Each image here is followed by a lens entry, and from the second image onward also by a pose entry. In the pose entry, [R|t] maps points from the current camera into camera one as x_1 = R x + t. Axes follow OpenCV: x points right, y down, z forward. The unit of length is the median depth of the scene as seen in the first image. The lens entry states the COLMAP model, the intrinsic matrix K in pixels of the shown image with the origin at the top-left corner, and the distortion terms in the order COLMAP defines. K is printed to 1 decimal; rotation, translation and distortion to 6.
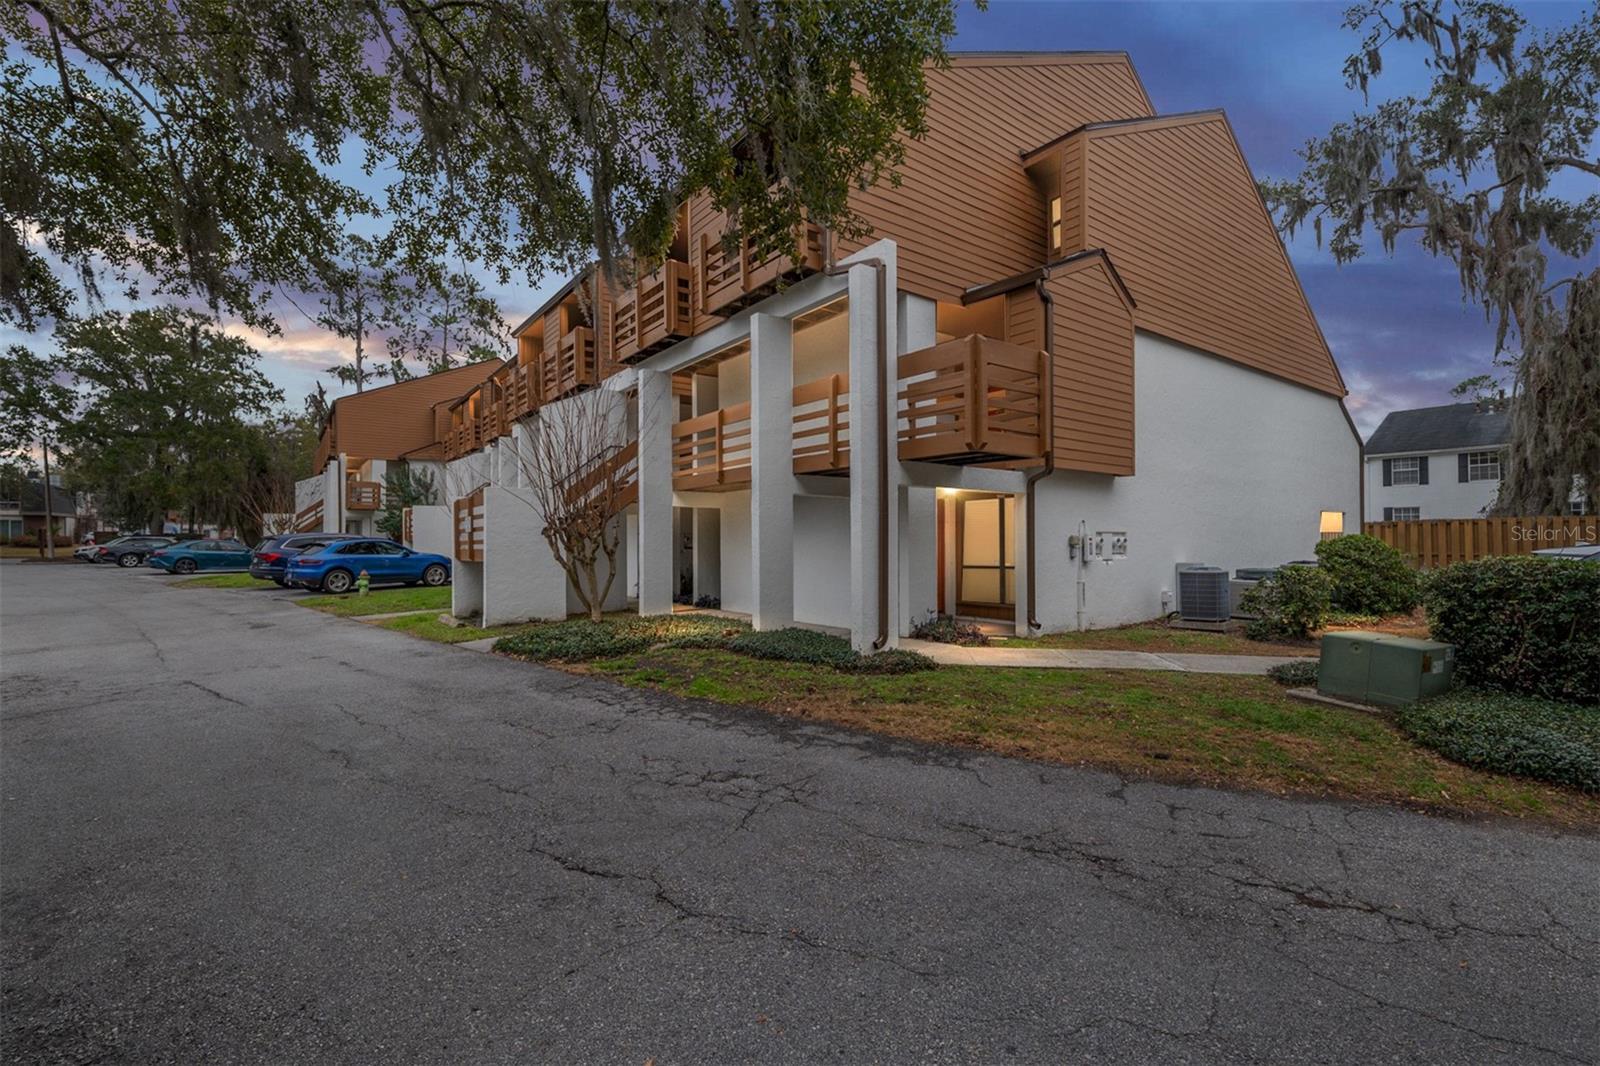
lens RADIAL K [[684.4, 0, 797.4], [0, 684.4, 536.5], [0, 0, 1]] dist [-0.006829, 0.000130]
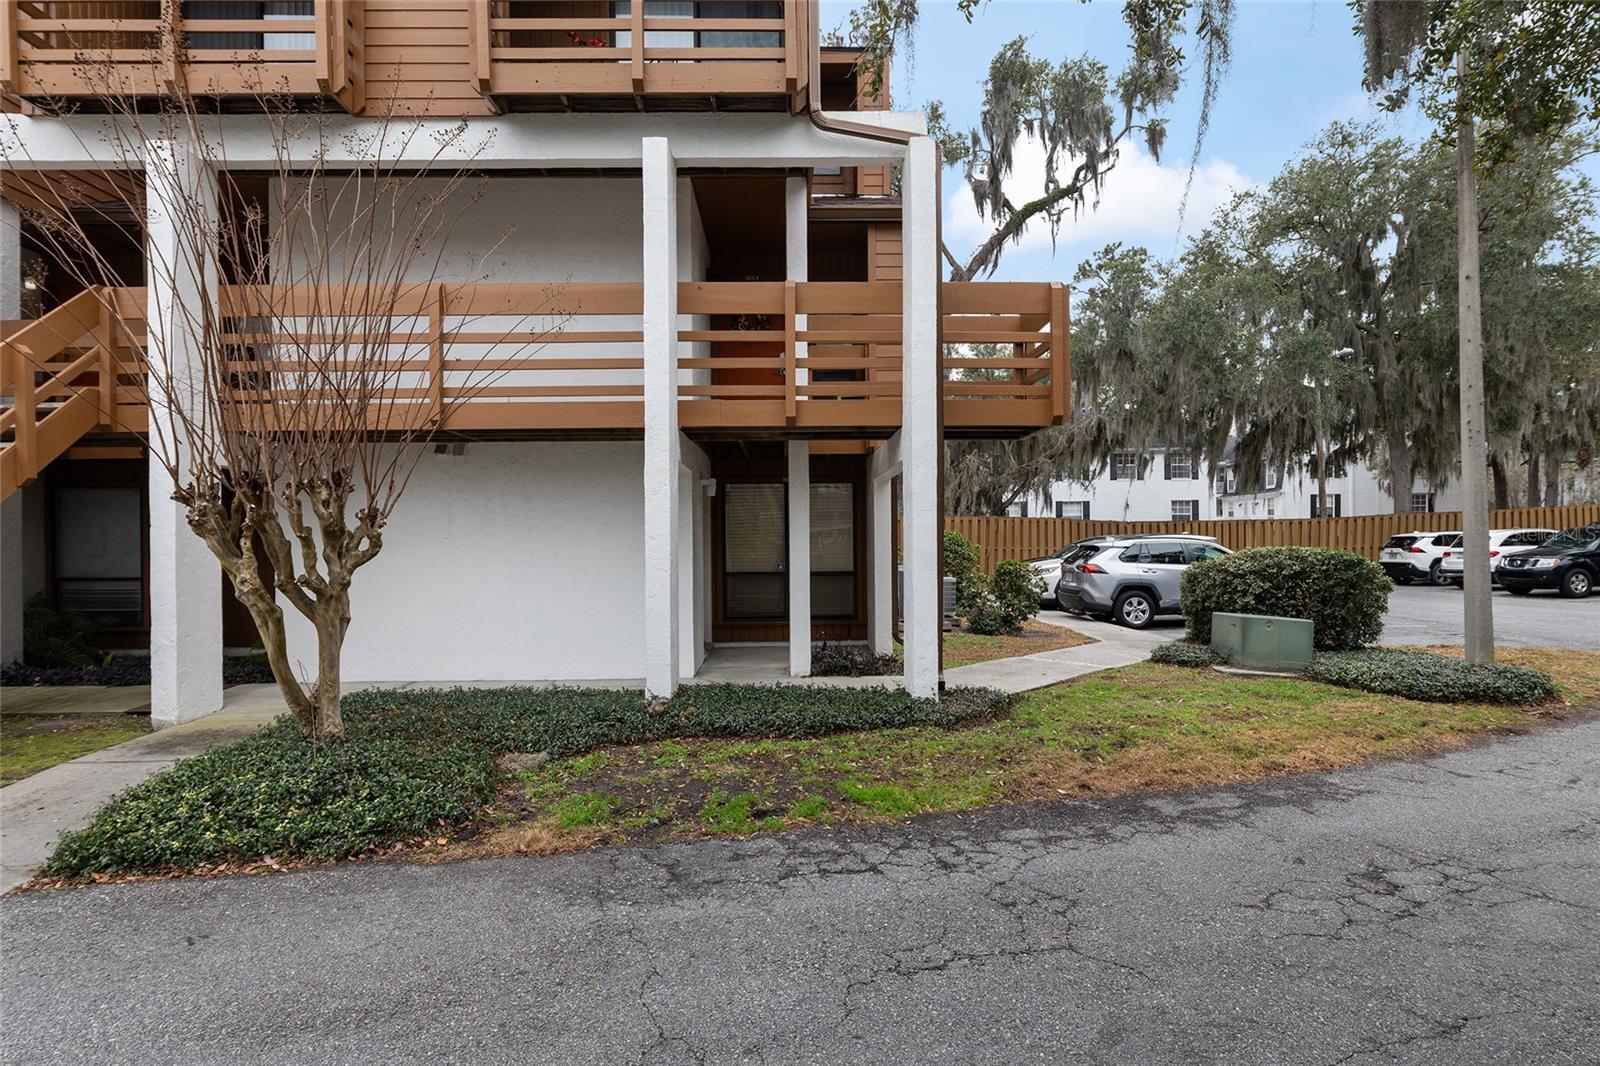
lens RADIAL K [[901.5, 0, 799.5], [0, 901.5, 535.6], [0, 0, 1]] dist [-0.001141, 0.000579]
pose [[0.601704, 0.002613, 0.798715, -0.966315], [0.007322, 0.999935, -0.008787, 0.018755], [-0.798686, 0.011135, 0.601645, 0.781770]]
